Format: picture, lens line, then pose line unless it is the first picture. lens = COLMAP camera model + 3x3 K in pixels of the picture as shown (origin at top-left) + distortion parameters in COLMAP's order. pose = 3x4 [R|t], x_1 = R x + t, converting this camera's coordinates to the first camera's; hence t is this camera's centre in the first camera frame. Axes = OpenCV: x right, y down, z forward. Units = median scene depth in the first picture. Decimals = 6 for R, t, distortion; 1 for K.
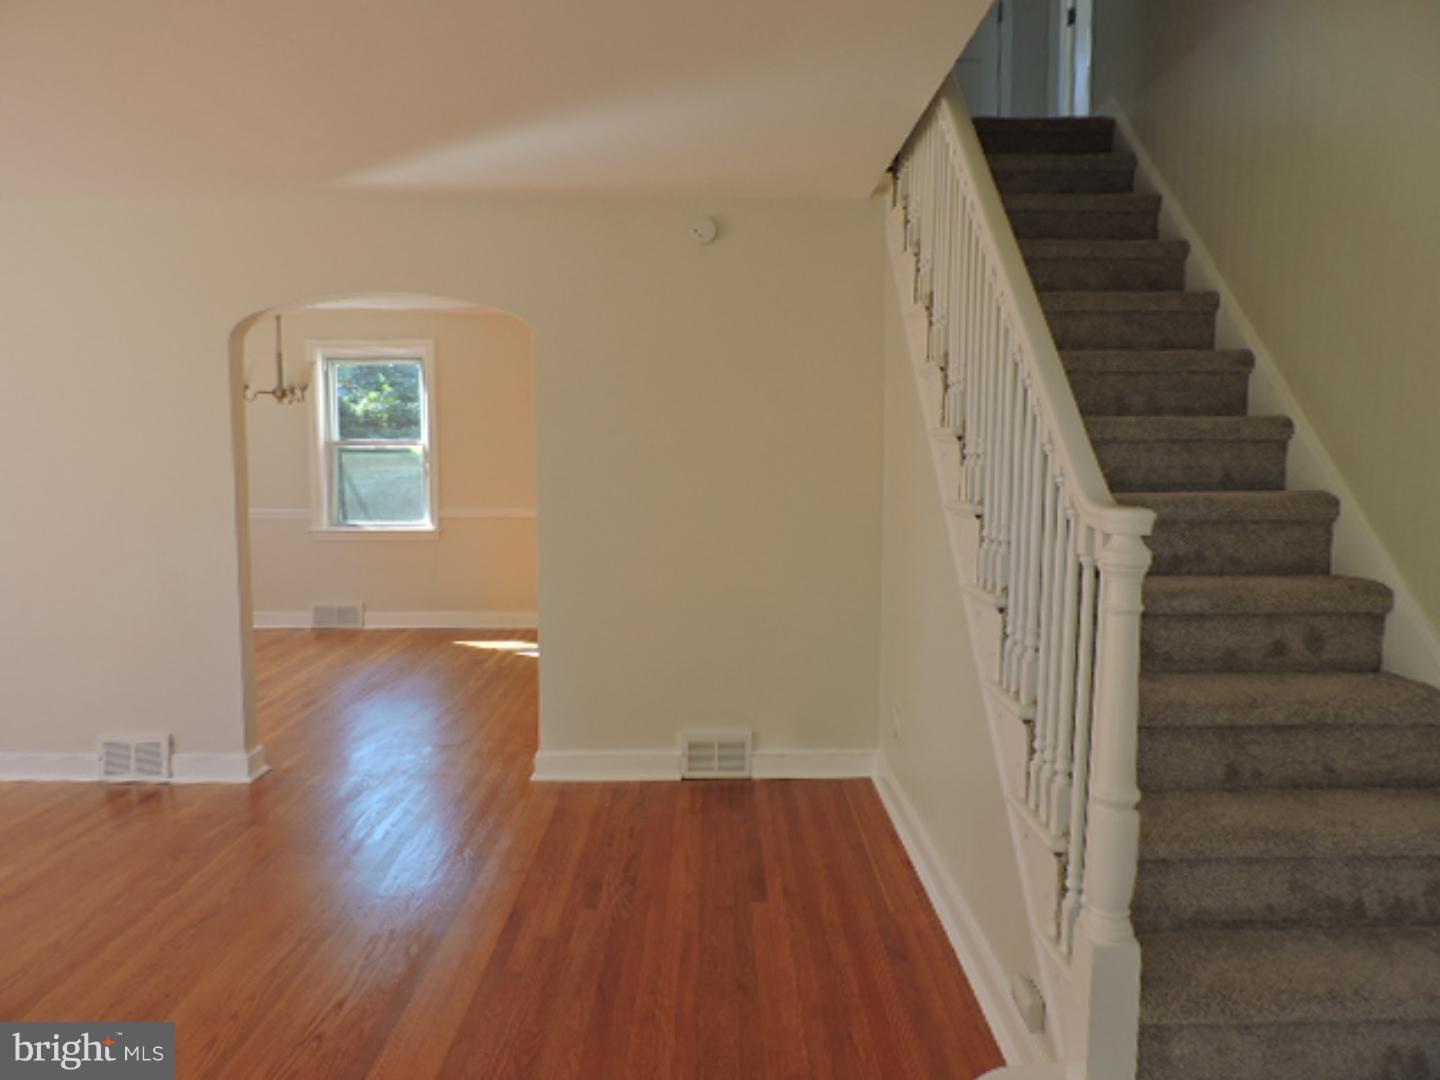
lens RADIAL K [[1031.9, 0, 720.6], [0, 1031.9, 548.7], [0, 0, 1]] dist [-0.014450, -0.001246]
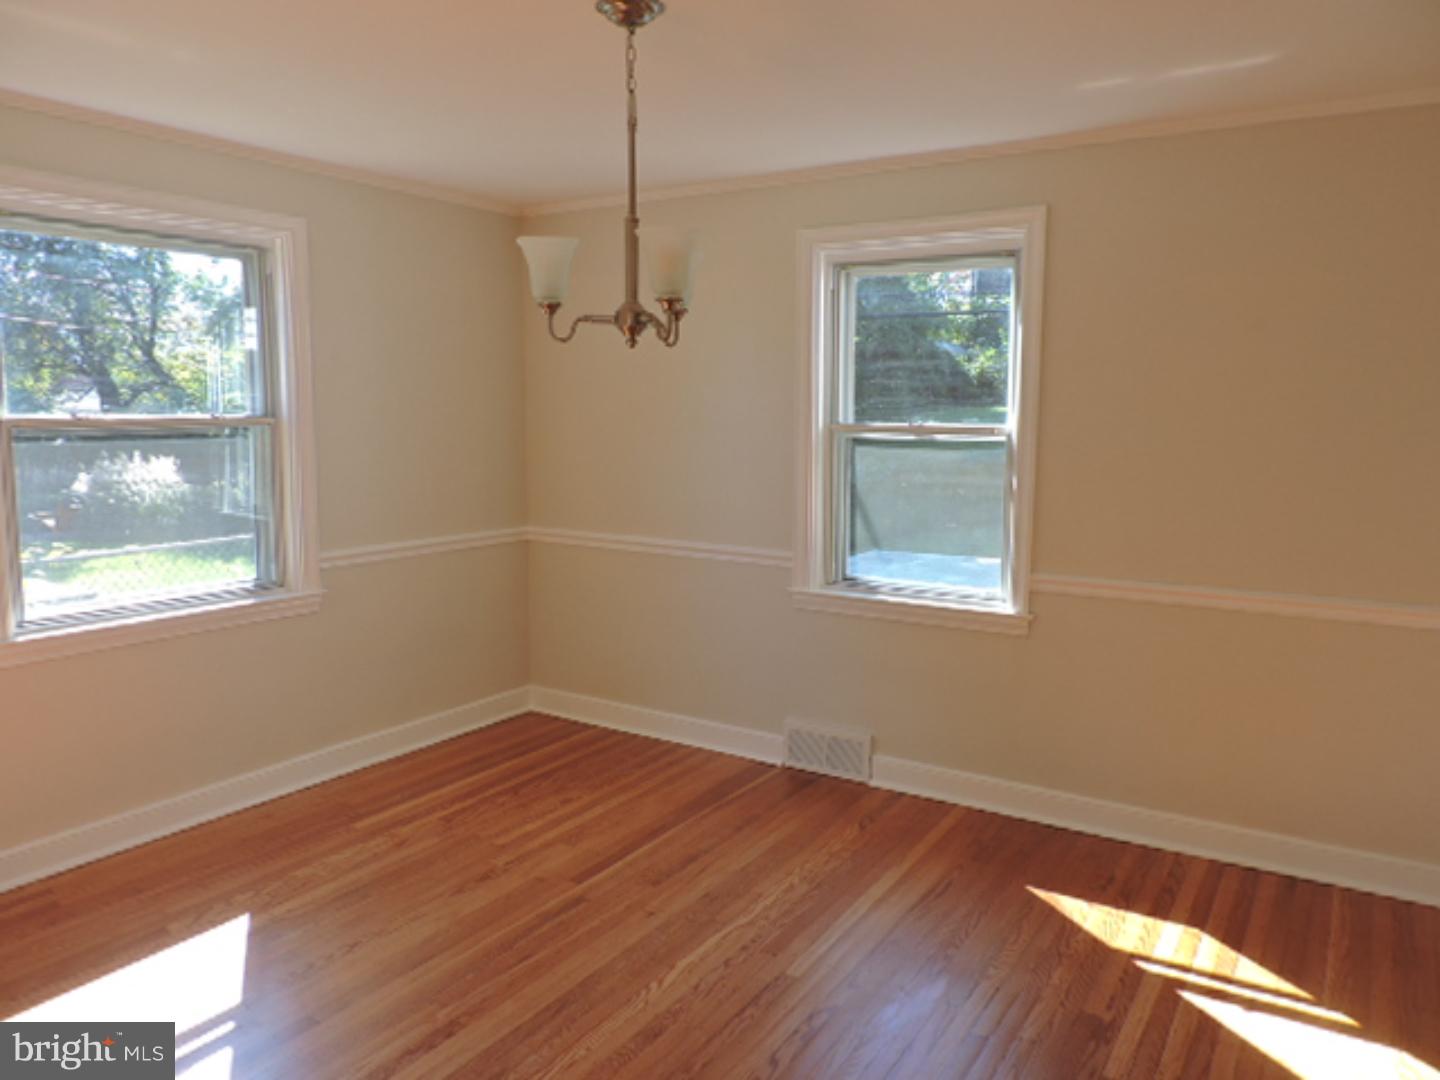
lens RADIAL K [[1031.9, 0, 720.6], [0, 1031.9, 548.7], [0, 0, 1]] dist [-0.014450, -0.001246]
pose [[0.835260, 0.078466, -0.544228, -0.135617], [-0.057391, 0.996800, 0.055636, -0.067228], [0.546852, -0.015237, 0.837091, 0.526202]]
